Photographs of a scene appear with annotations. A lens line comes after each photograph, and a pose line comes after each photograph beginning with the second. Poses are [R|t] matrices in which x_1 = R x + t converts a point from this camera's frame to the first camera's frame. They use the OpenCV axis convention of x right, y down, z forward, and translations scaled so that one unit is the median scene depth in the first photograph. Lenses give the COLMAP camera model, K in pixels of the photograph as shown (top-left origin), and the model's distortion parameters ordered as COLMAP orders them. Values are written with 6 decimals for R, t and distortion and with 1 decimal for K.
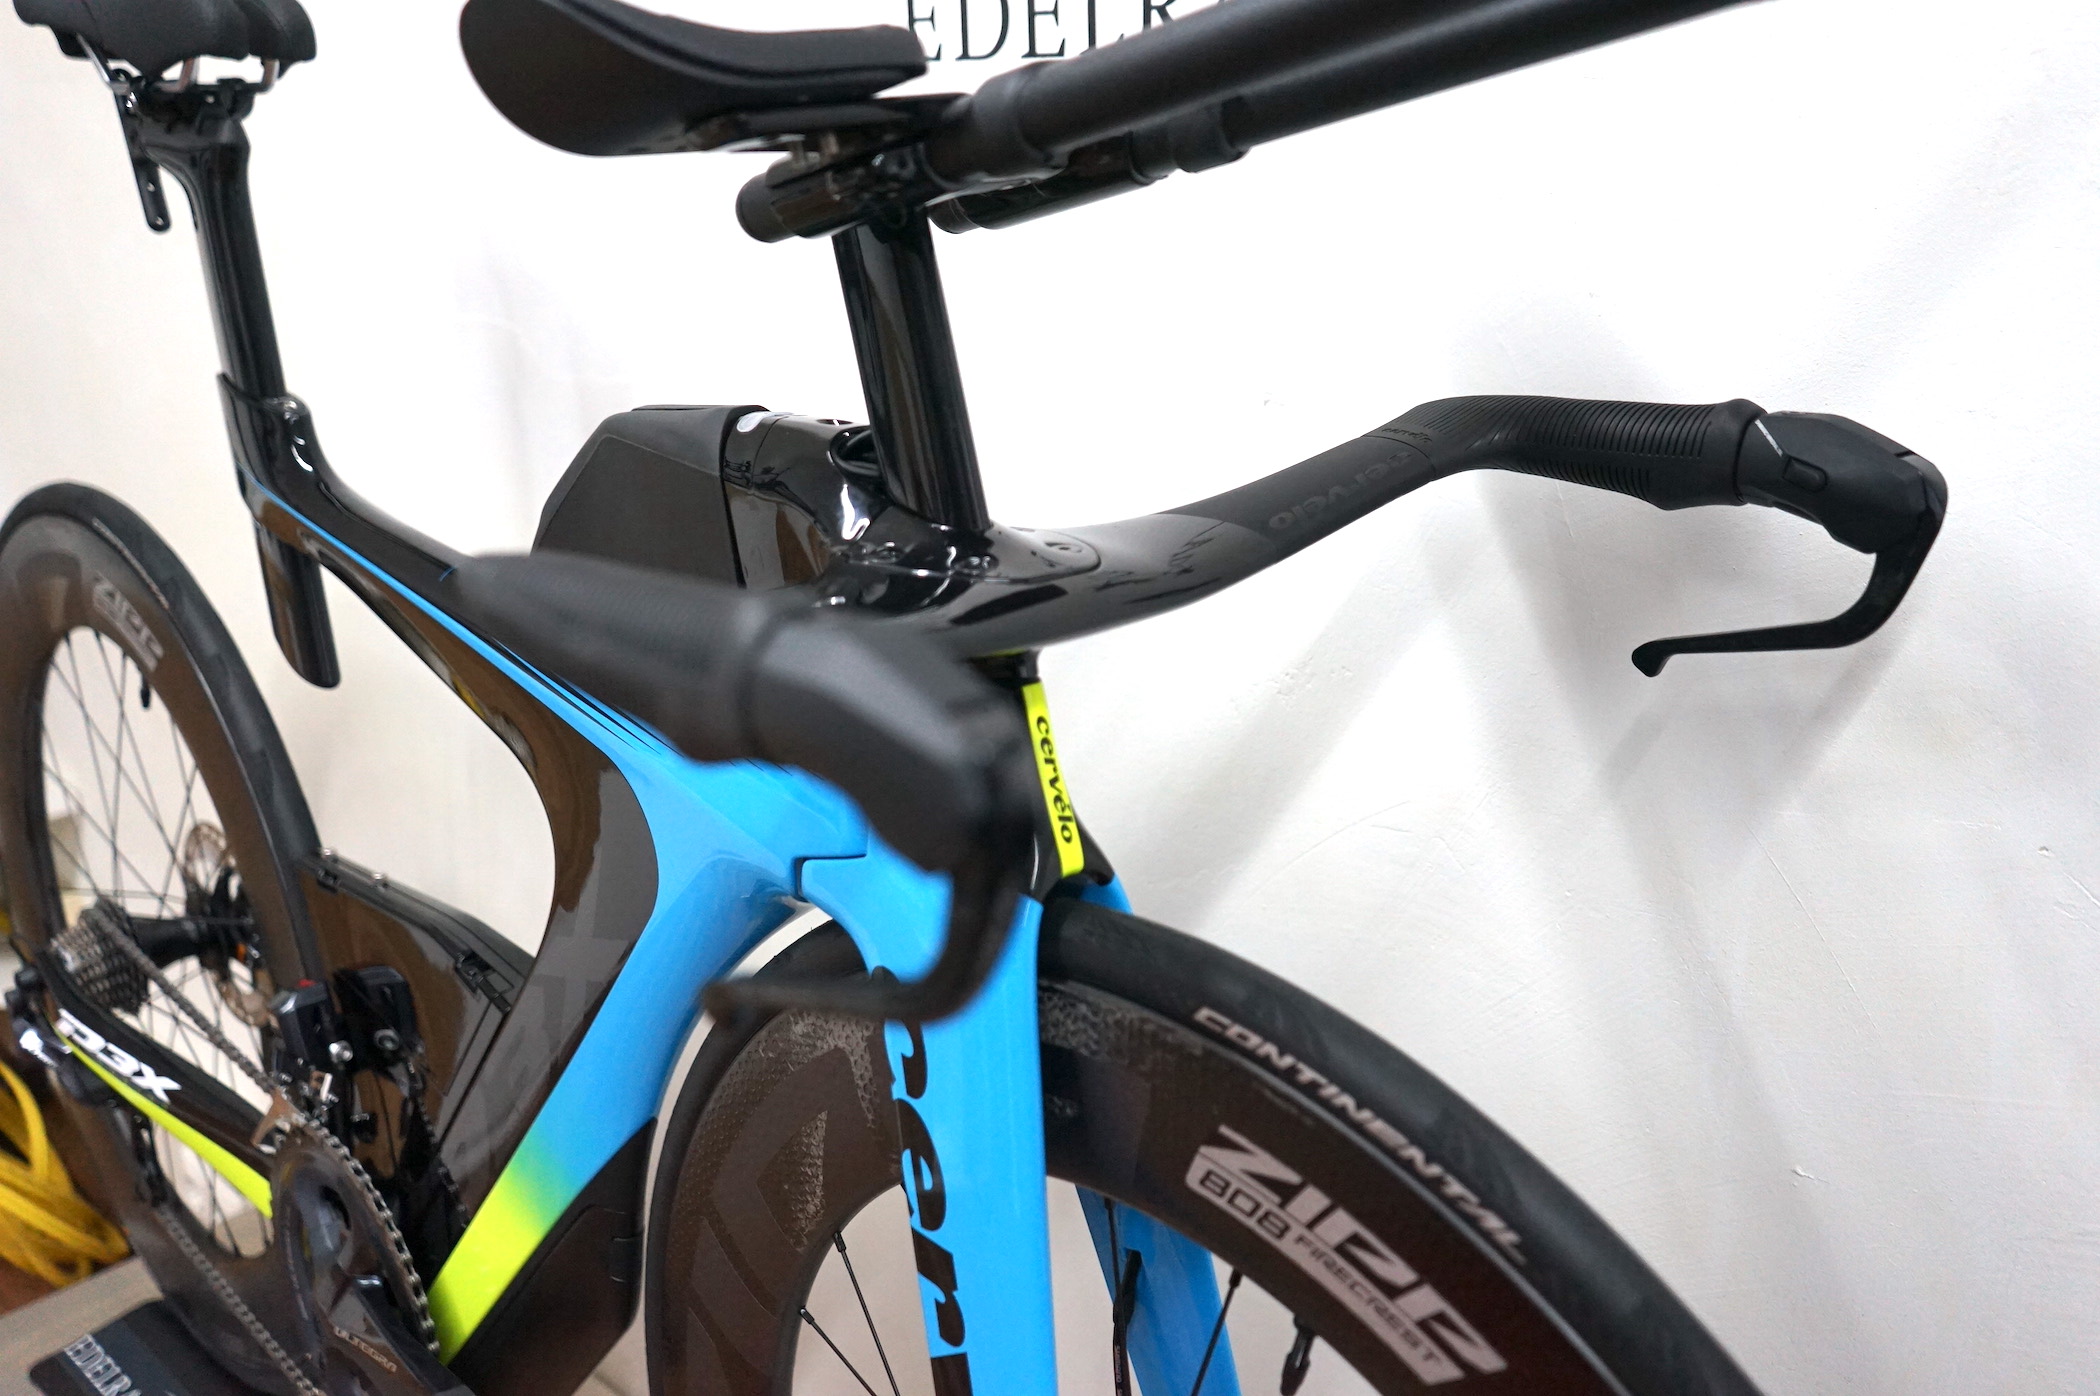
lens RADIAL K [[1921.6, 0, 1039.7], [0, 1921.6, 703.2], [0, 0, 1]] dist [0.019751, 0.000000]
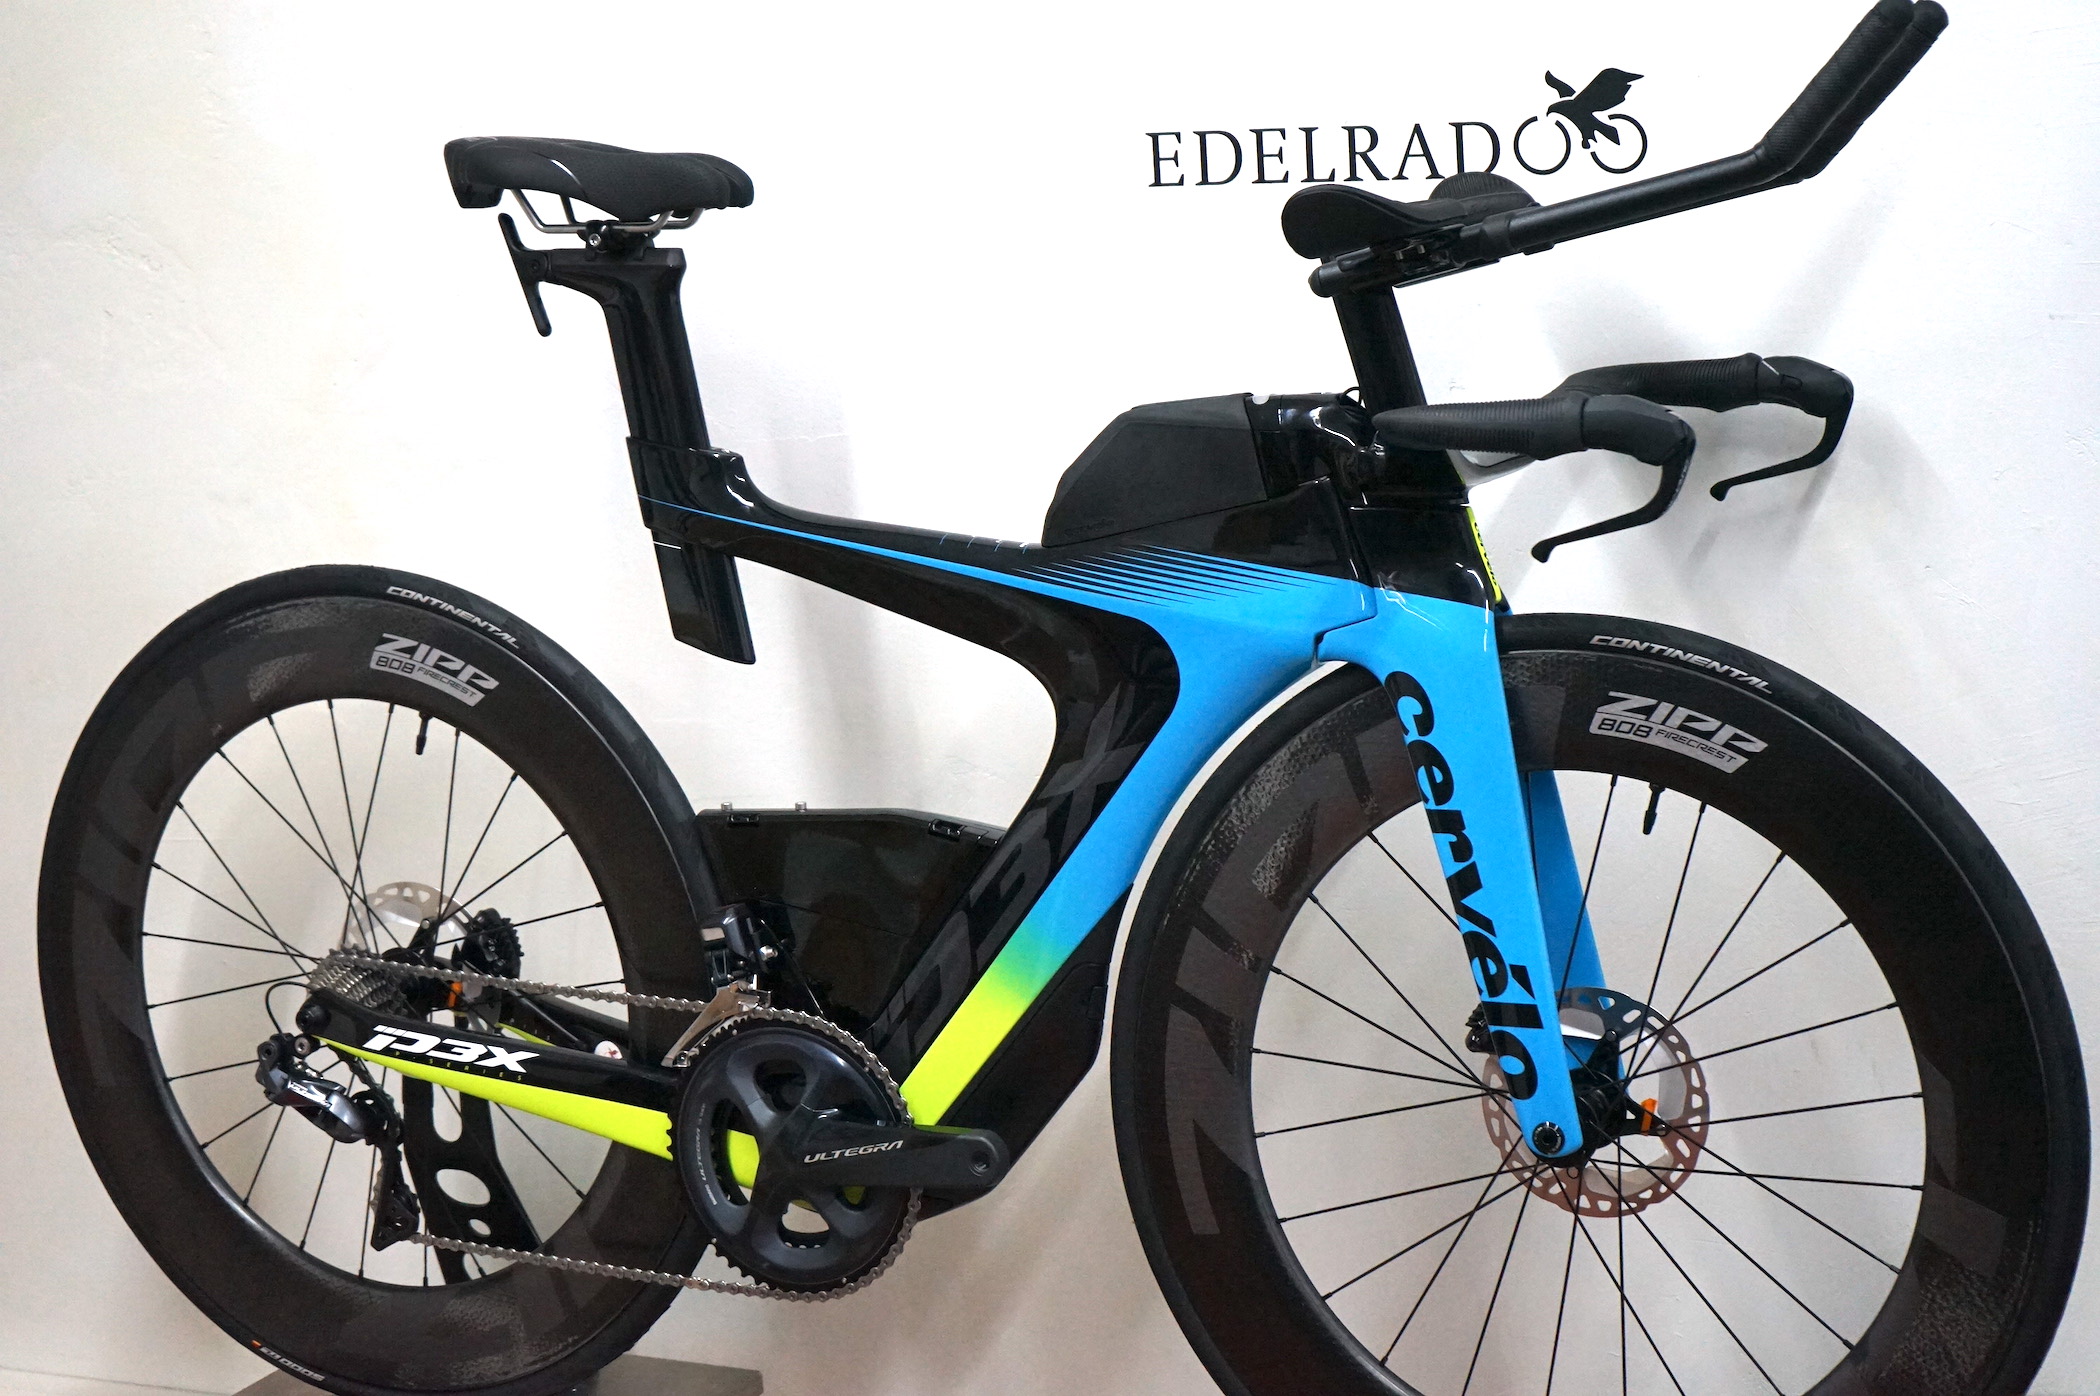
lens RADIAL K [[4072.8, 0, 1085.0], [0, 4072.8, 658.4], [0, 0, 1]] dist [-0.084777, 0.000000]
pose [[0.929443, -0.076048, 0.361045, -1.891080], [0.139358, 0.978403, -0.152668, 0.725511], [-0.341637, 0.192210, 0.919967, -2.684948]]
